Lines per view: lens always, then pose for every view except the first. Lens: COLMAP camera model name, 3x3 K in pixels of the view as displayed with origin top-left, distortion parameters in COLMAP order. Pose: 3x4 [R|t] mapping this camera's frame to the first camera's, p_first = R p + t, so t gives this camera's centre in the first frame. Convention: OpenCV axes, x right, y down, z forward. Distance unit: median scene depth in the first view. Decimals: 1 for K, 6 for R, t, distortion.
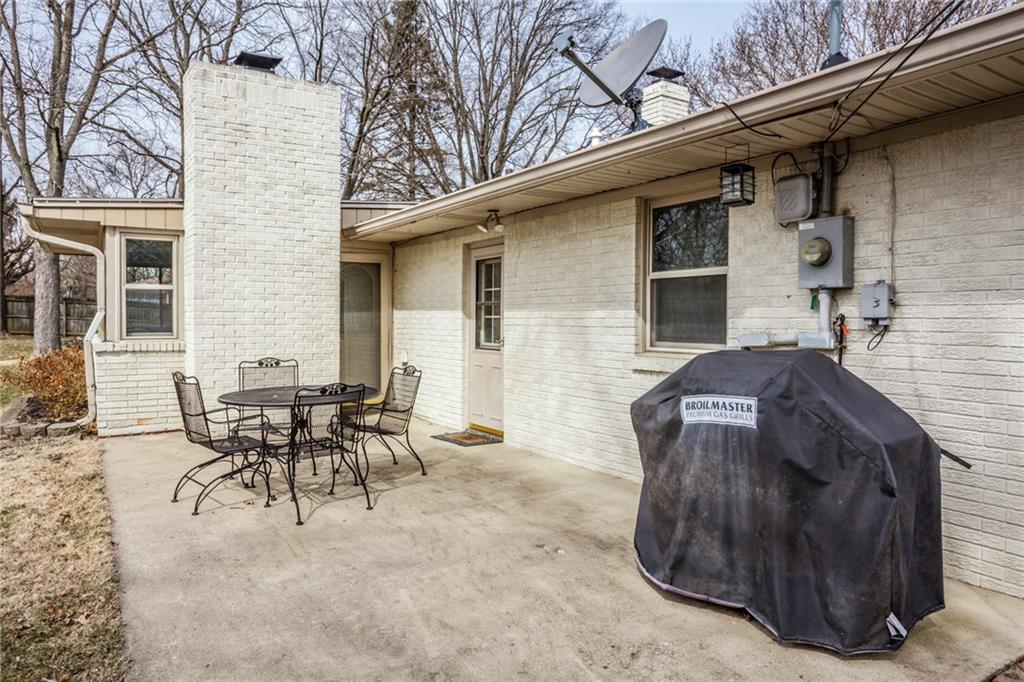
lens RADIAL K [[667.5, 0, 511.1], [0, 667.5, 319.7], [0, 0, 1]] dist [-0.039367, 0.001369]
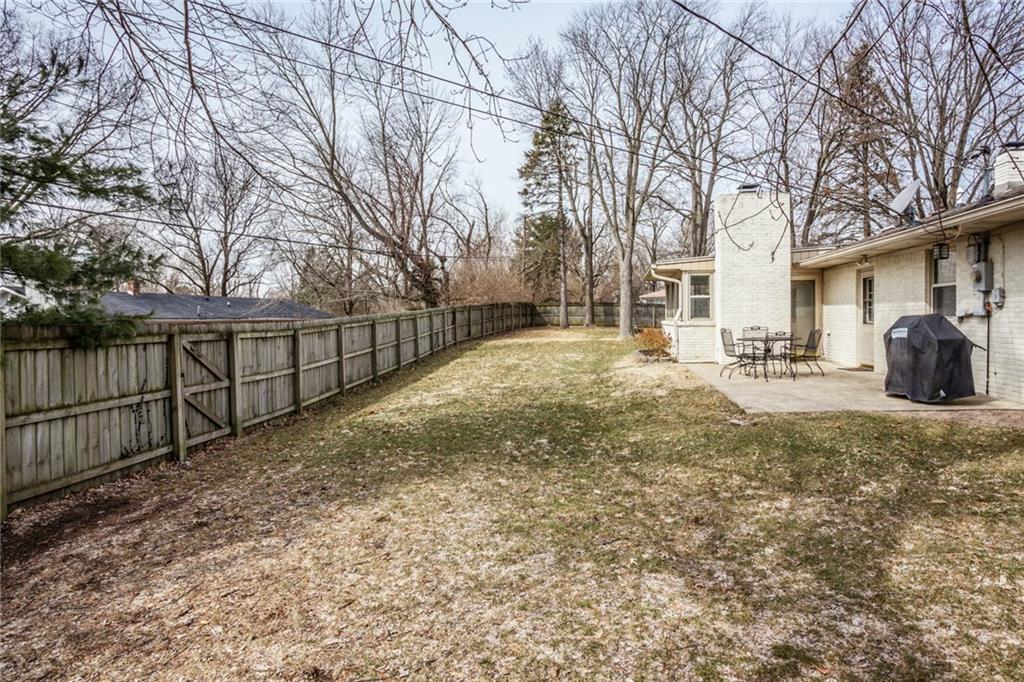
lens RADIAL K [[559.3, 0, 552.5], [0, 559.3, 318.6], [0, 0, 1]] dist [-0.026514, 0.001006]
pose [[0.771108, -0.004047, -0.636691, 0.276891], [0.005235, 0.999986, -0.000016, 0.023250], [0.636683, -0.003320, 0.771119, -0.804916]]
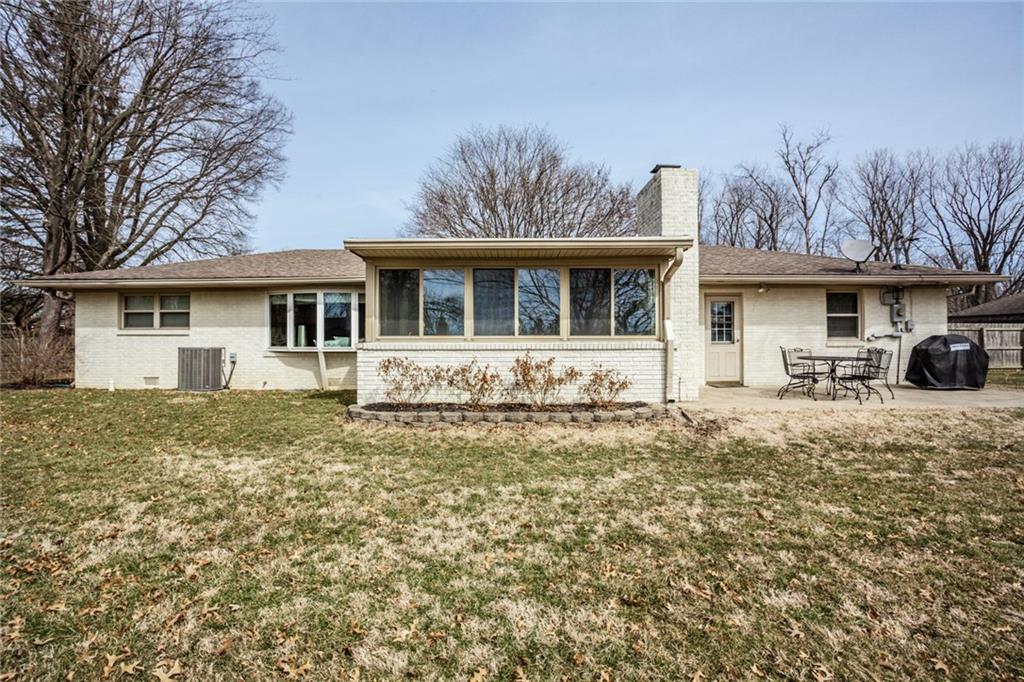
lens RADIAL K [[454.8, 0, 512.0], [0, 454.8, 341.0], [0, 0, 1]] dist [-0.031775, -0.000295]
pose [[0.561543, -0.002993, 0.827442, -1.594921], [0.004282, 0.999991, 0.000711, 0.030493], [-0.827437, 0.003144, 0.561550, 0.735201]]
